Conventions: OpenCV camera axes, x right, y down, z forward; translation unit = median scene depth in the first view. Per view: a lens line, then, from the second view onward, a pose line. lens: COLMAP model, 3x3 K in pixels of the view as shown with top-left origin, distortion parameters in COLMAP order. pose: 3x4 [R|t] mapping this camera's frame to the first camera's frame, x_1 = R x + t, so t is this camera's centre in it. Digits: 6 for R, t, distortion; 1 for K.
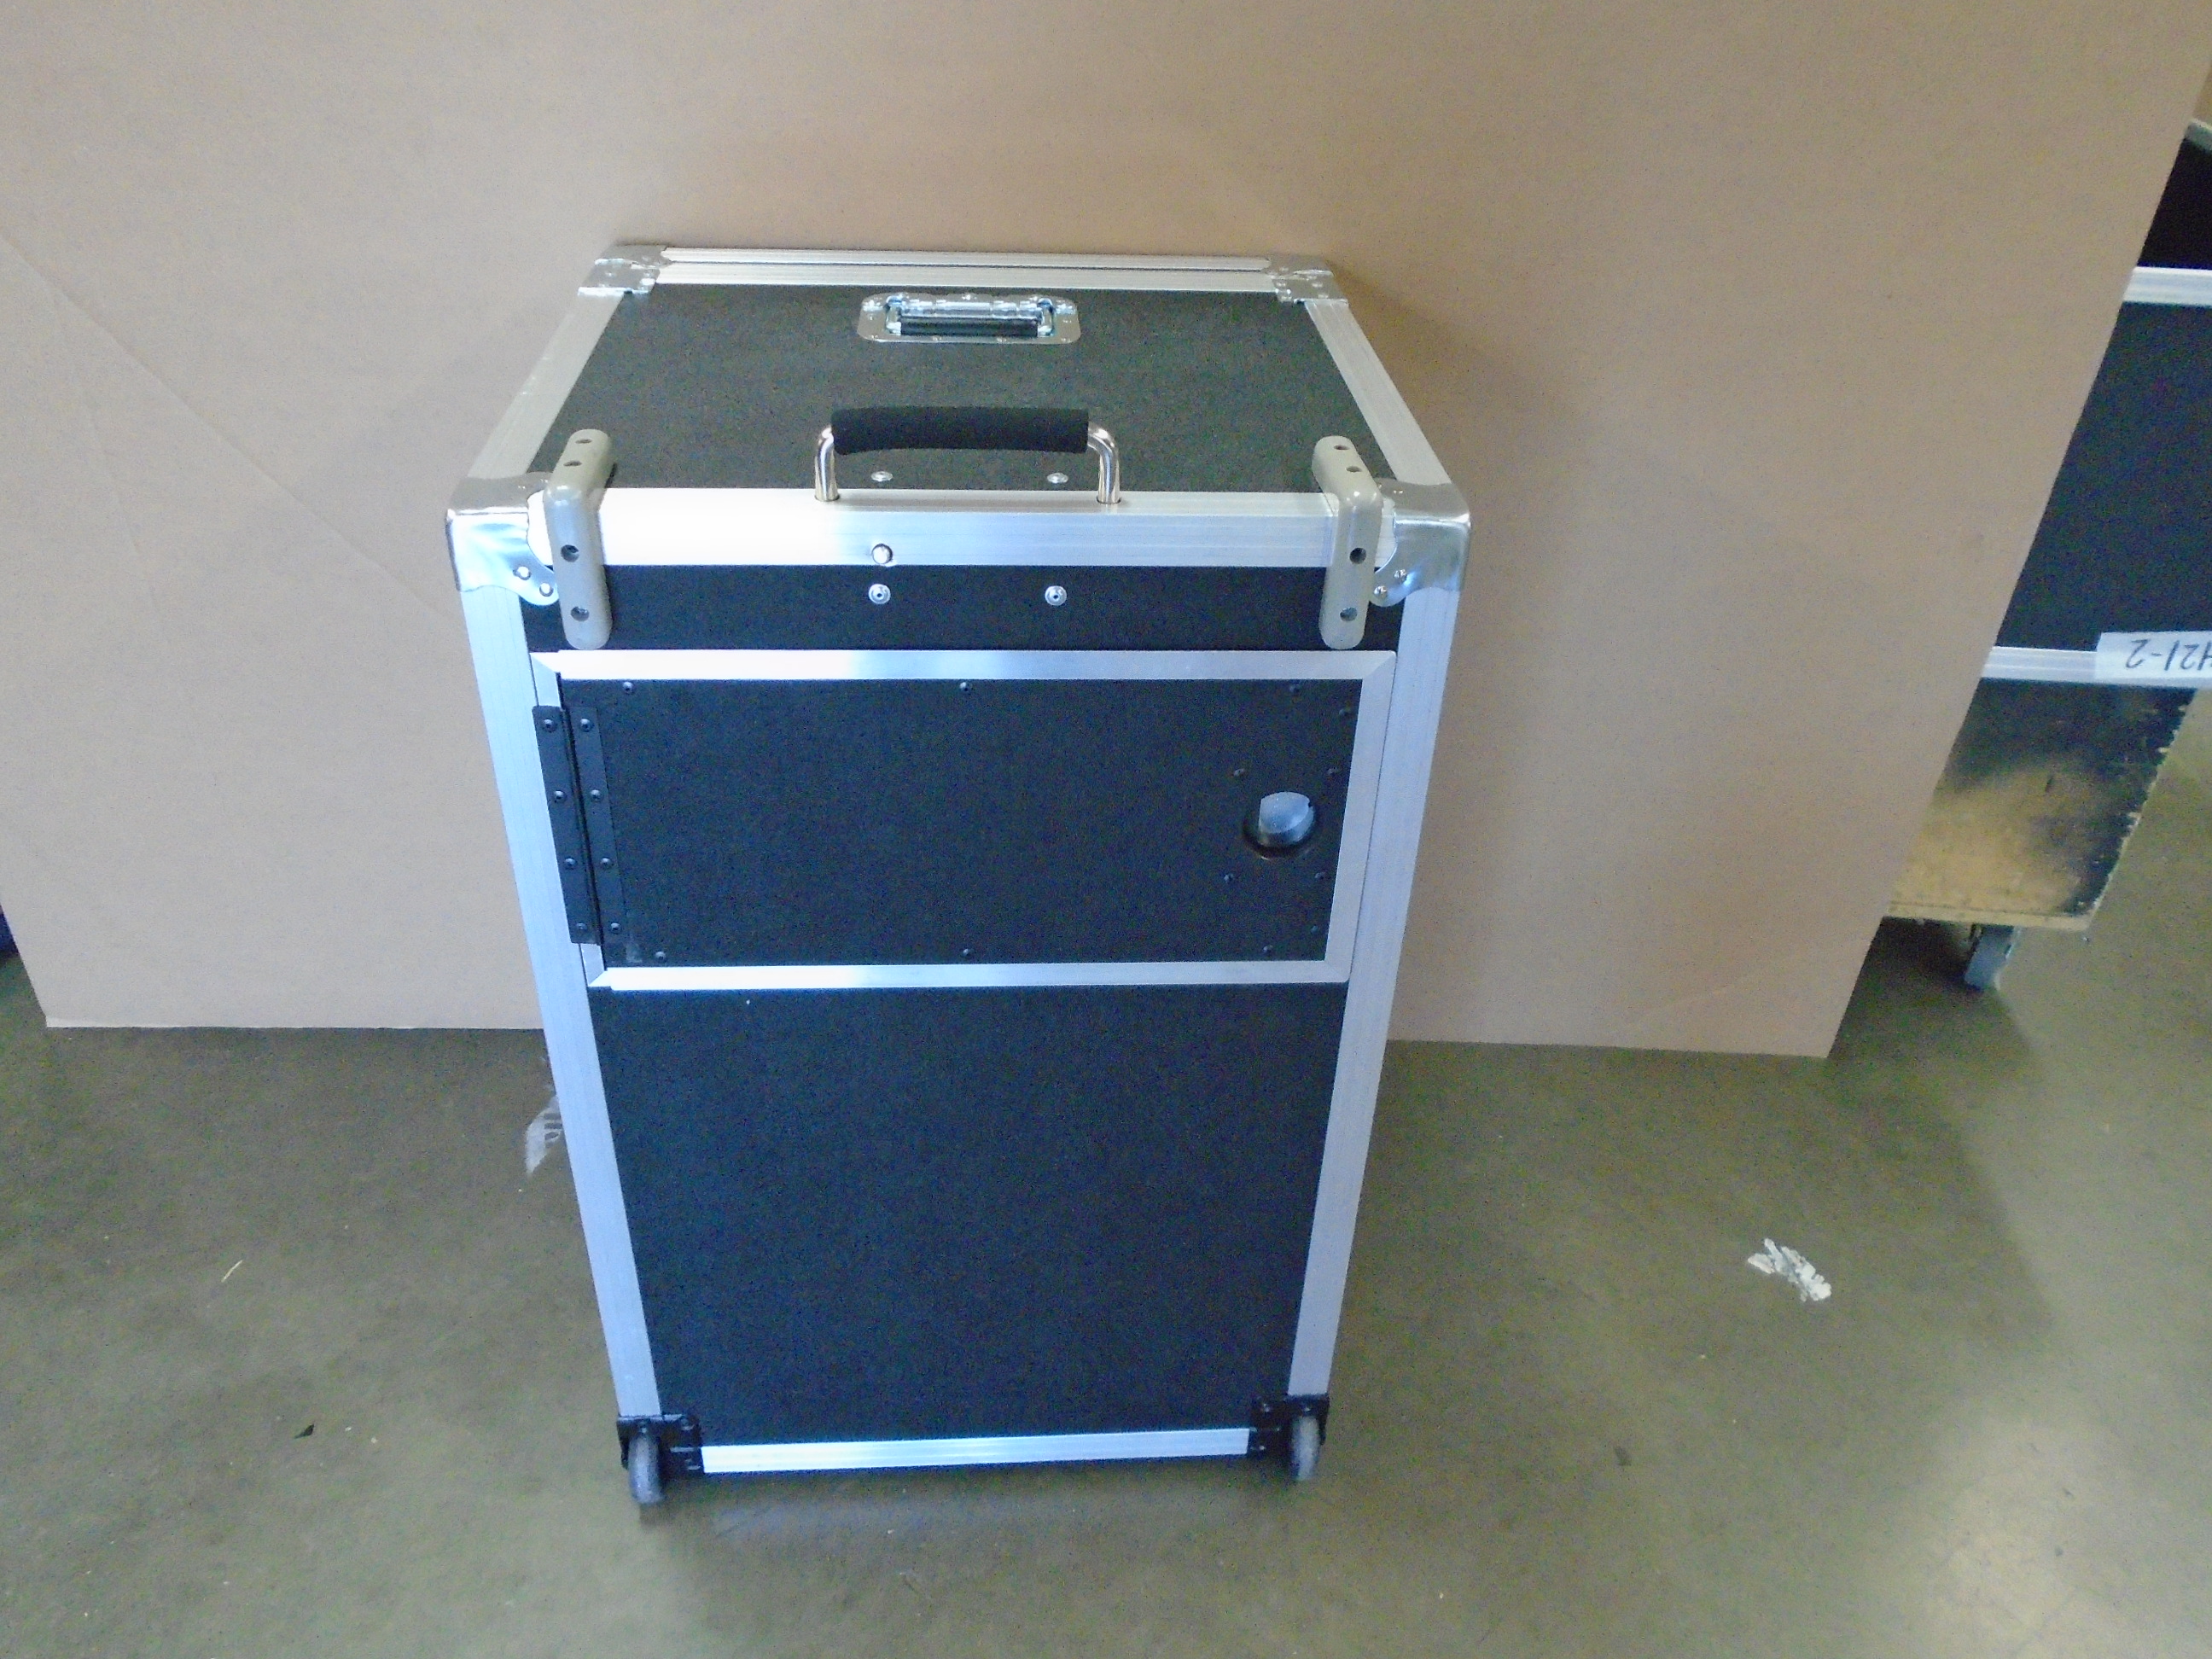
lens RADIAL K [[1719.9, 0, 1099.5], [0, 1719.9, 816.0], [0, 0, 1]] dist [-0.000789, -0.003171]
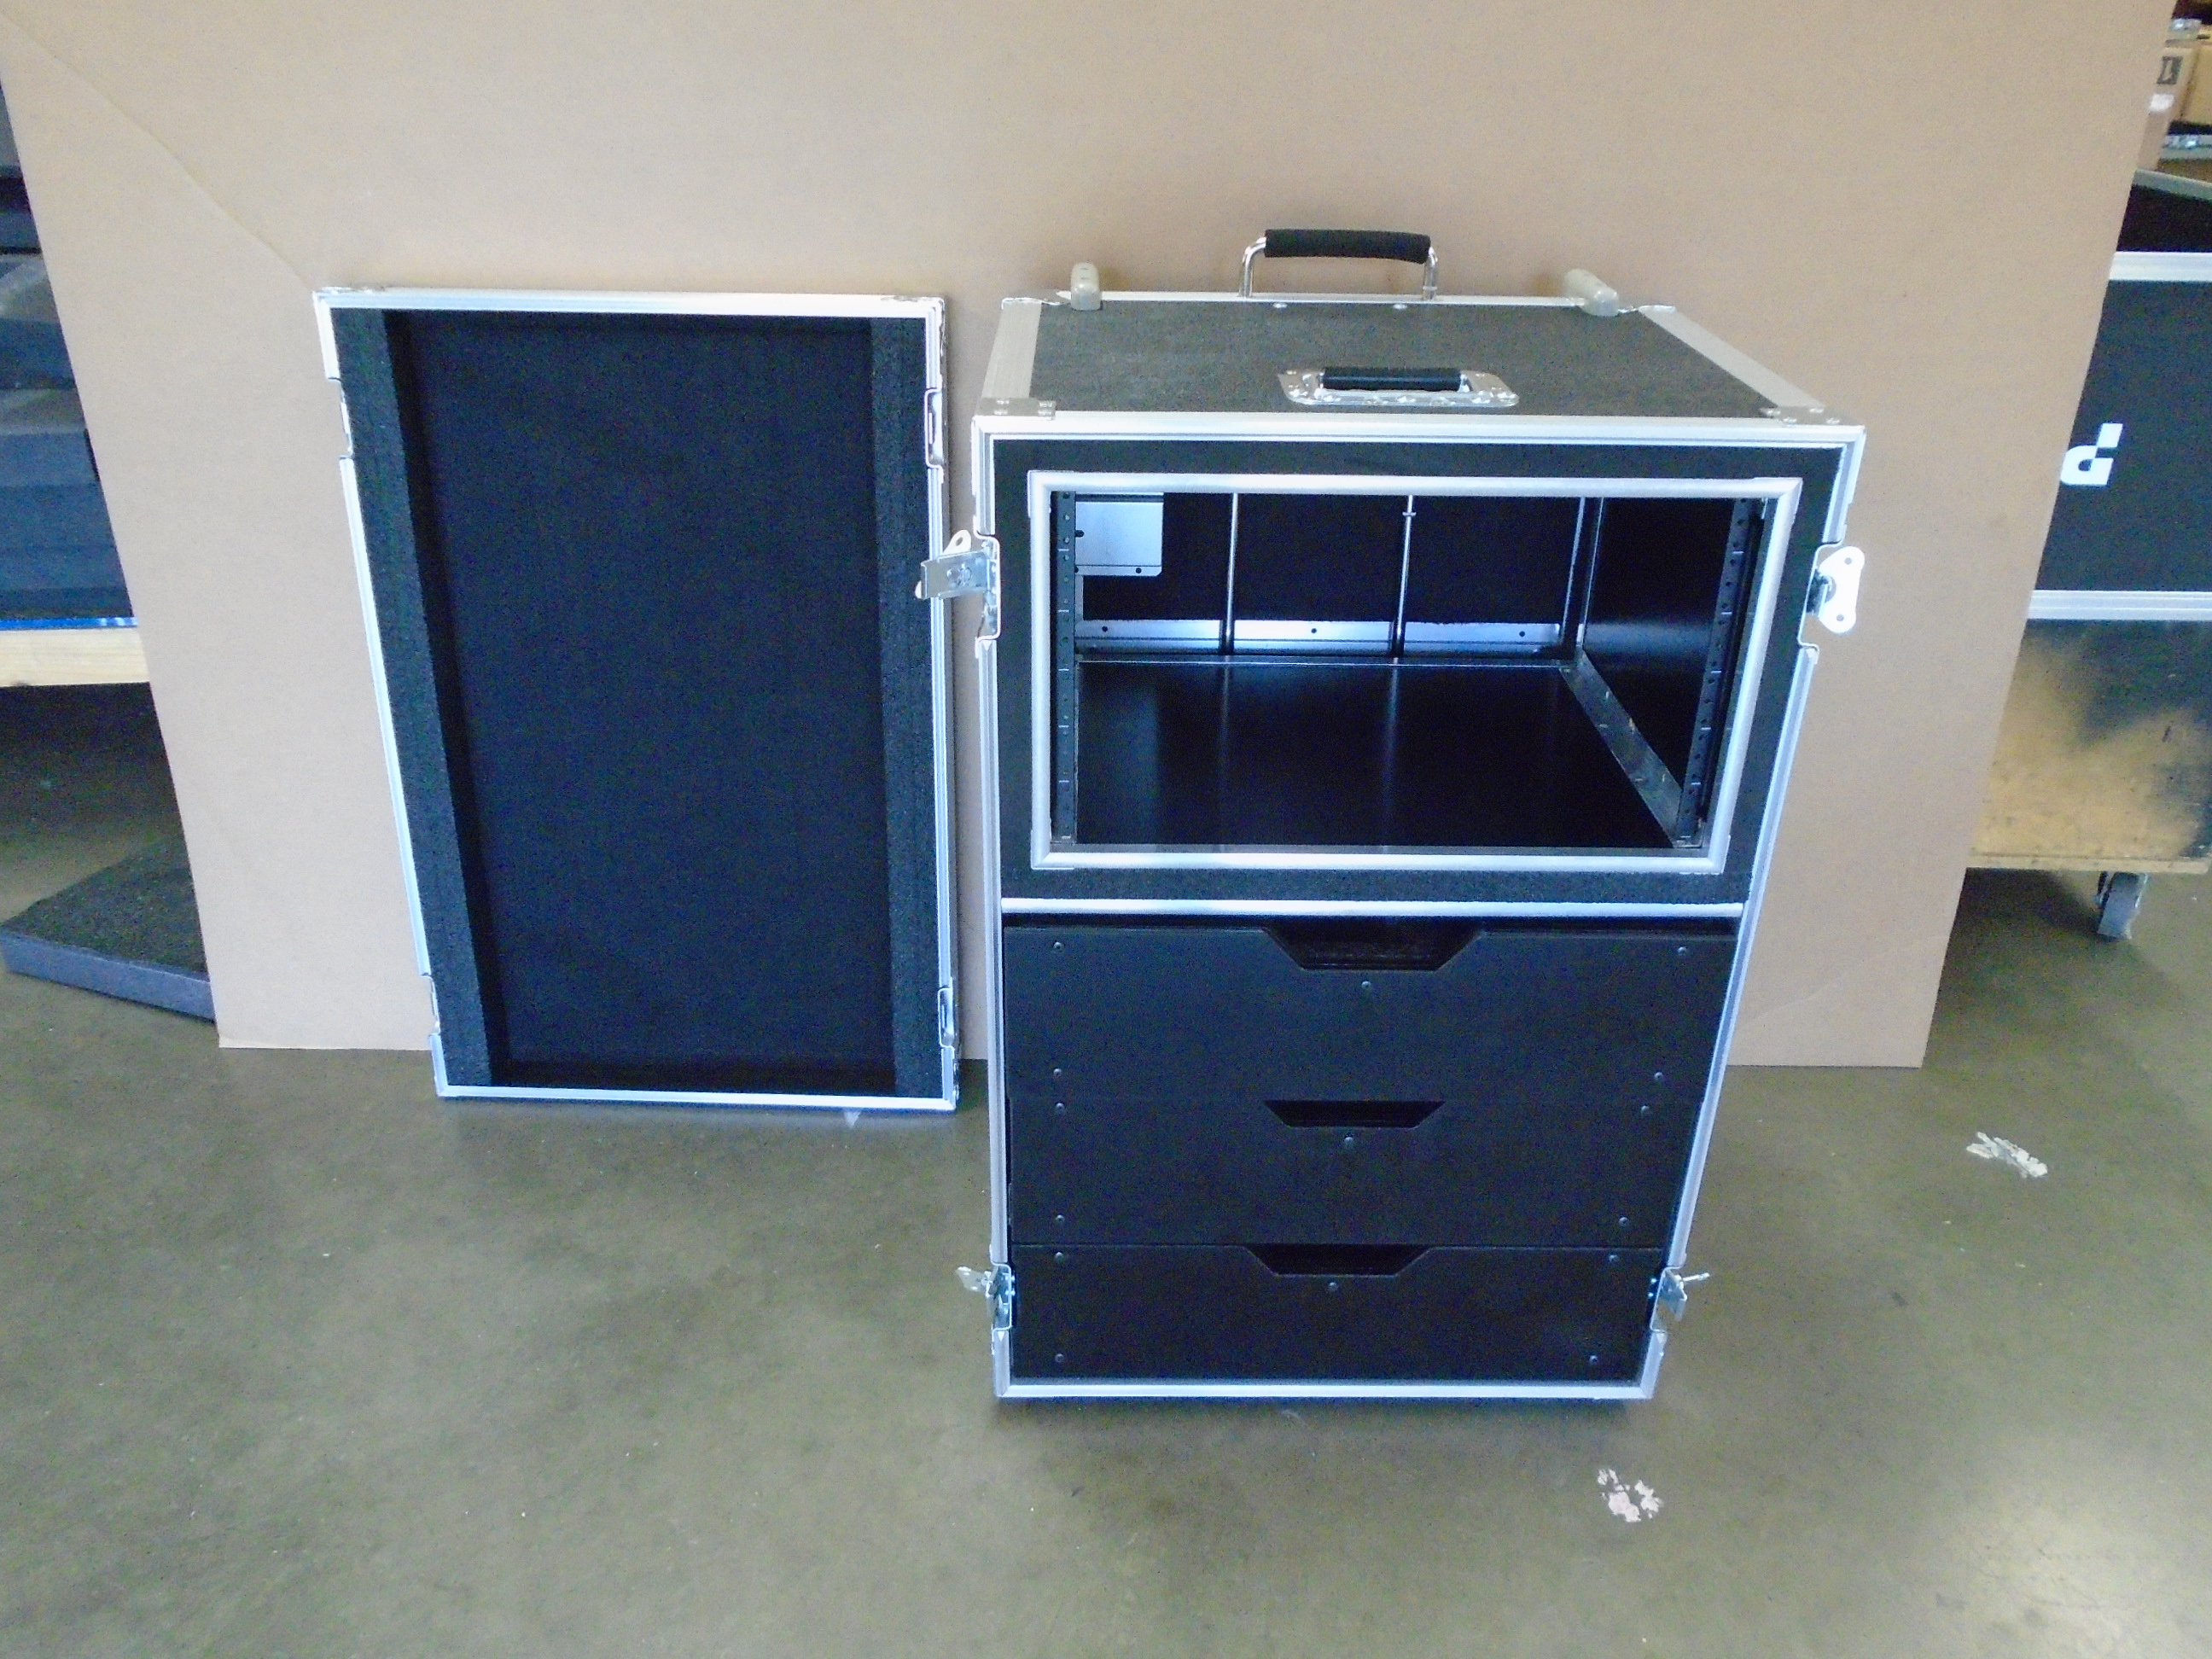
lens RADIAL K [[1719.9, 0, 1105.9], [0, 1719.9, 813.0], [0, 0, 1]] dist [-0.000789, -0.003171]
pose [[0.998723, -0.040684, 0.029953, -0.207610], [0.044277, 0.990373, -0.131155, 0.171812], [-0.024329, 0.132314, 0.990909, -0.112148]]
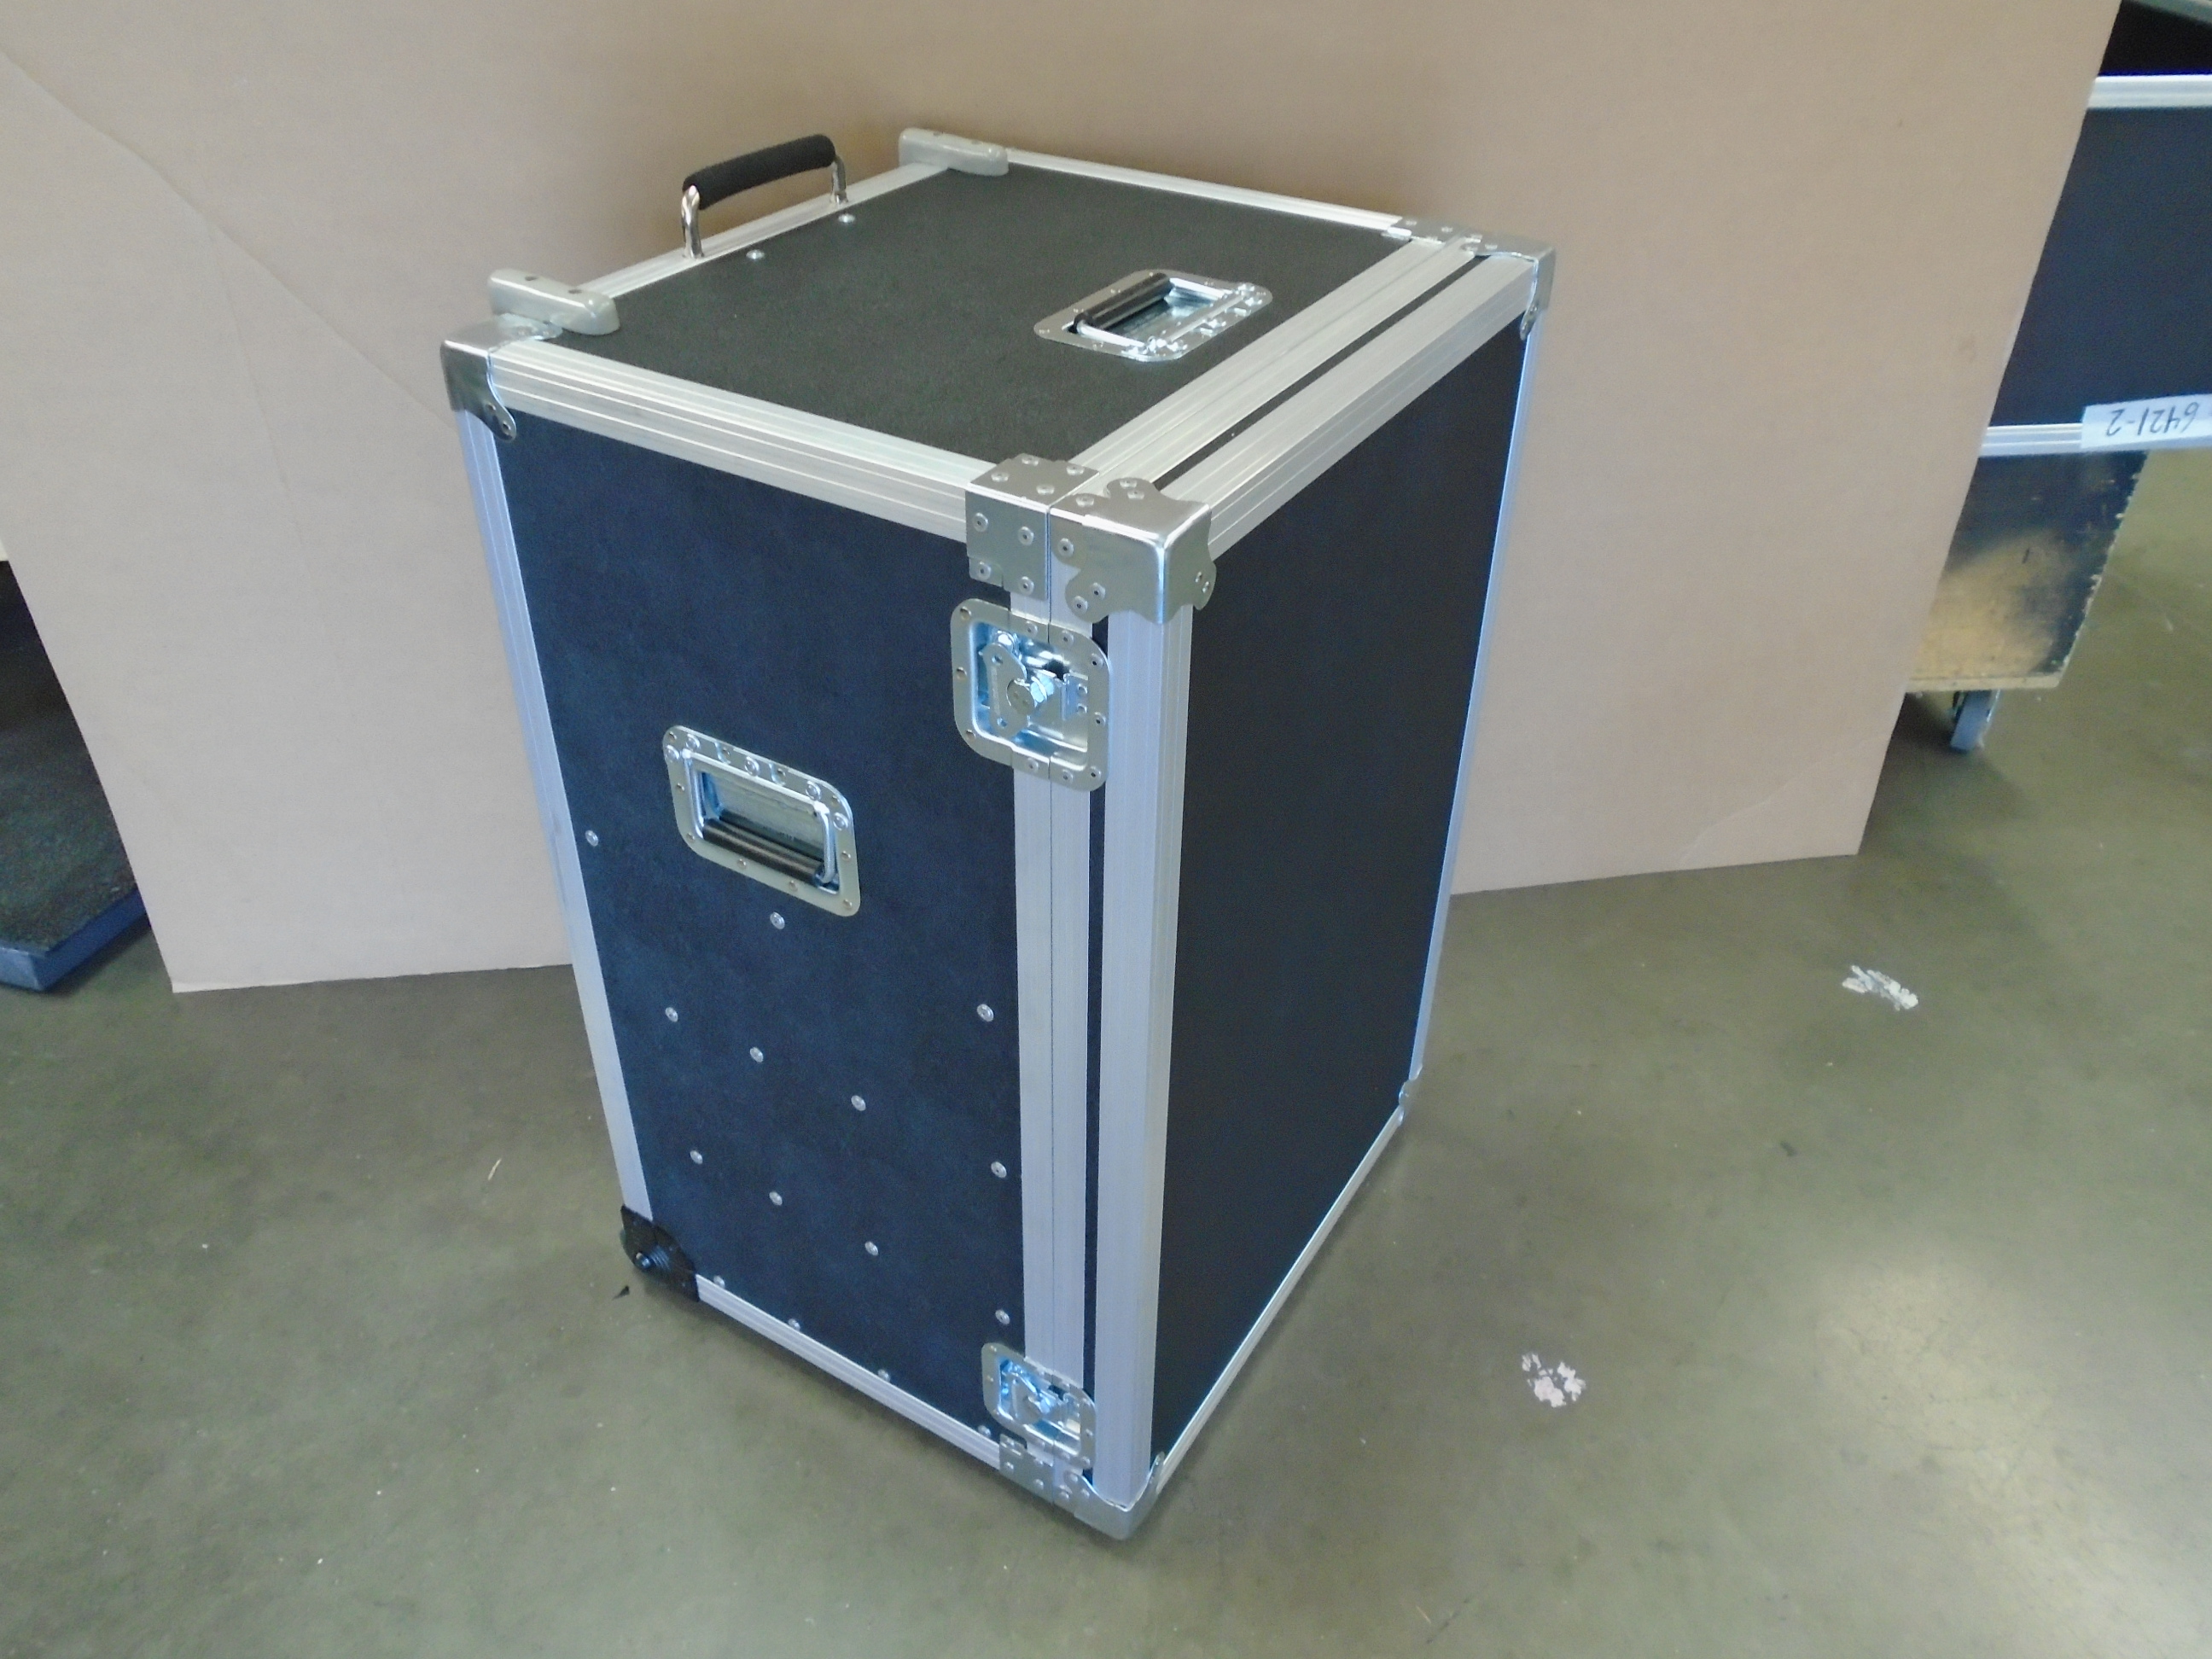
lens RADIAL K [[1719.9, 0, 1112.1], [0, 1719.9, 820.7], [0, 0, 1]] dist [-0.000789, -0.003171]
pose [[0.986620, -0.113120, 0.117413, -0.232212], [0.111434, 0.993553, 0.020848, 0.074250], [-0.119014, -0.007485, 0.992864, -0.075508]]
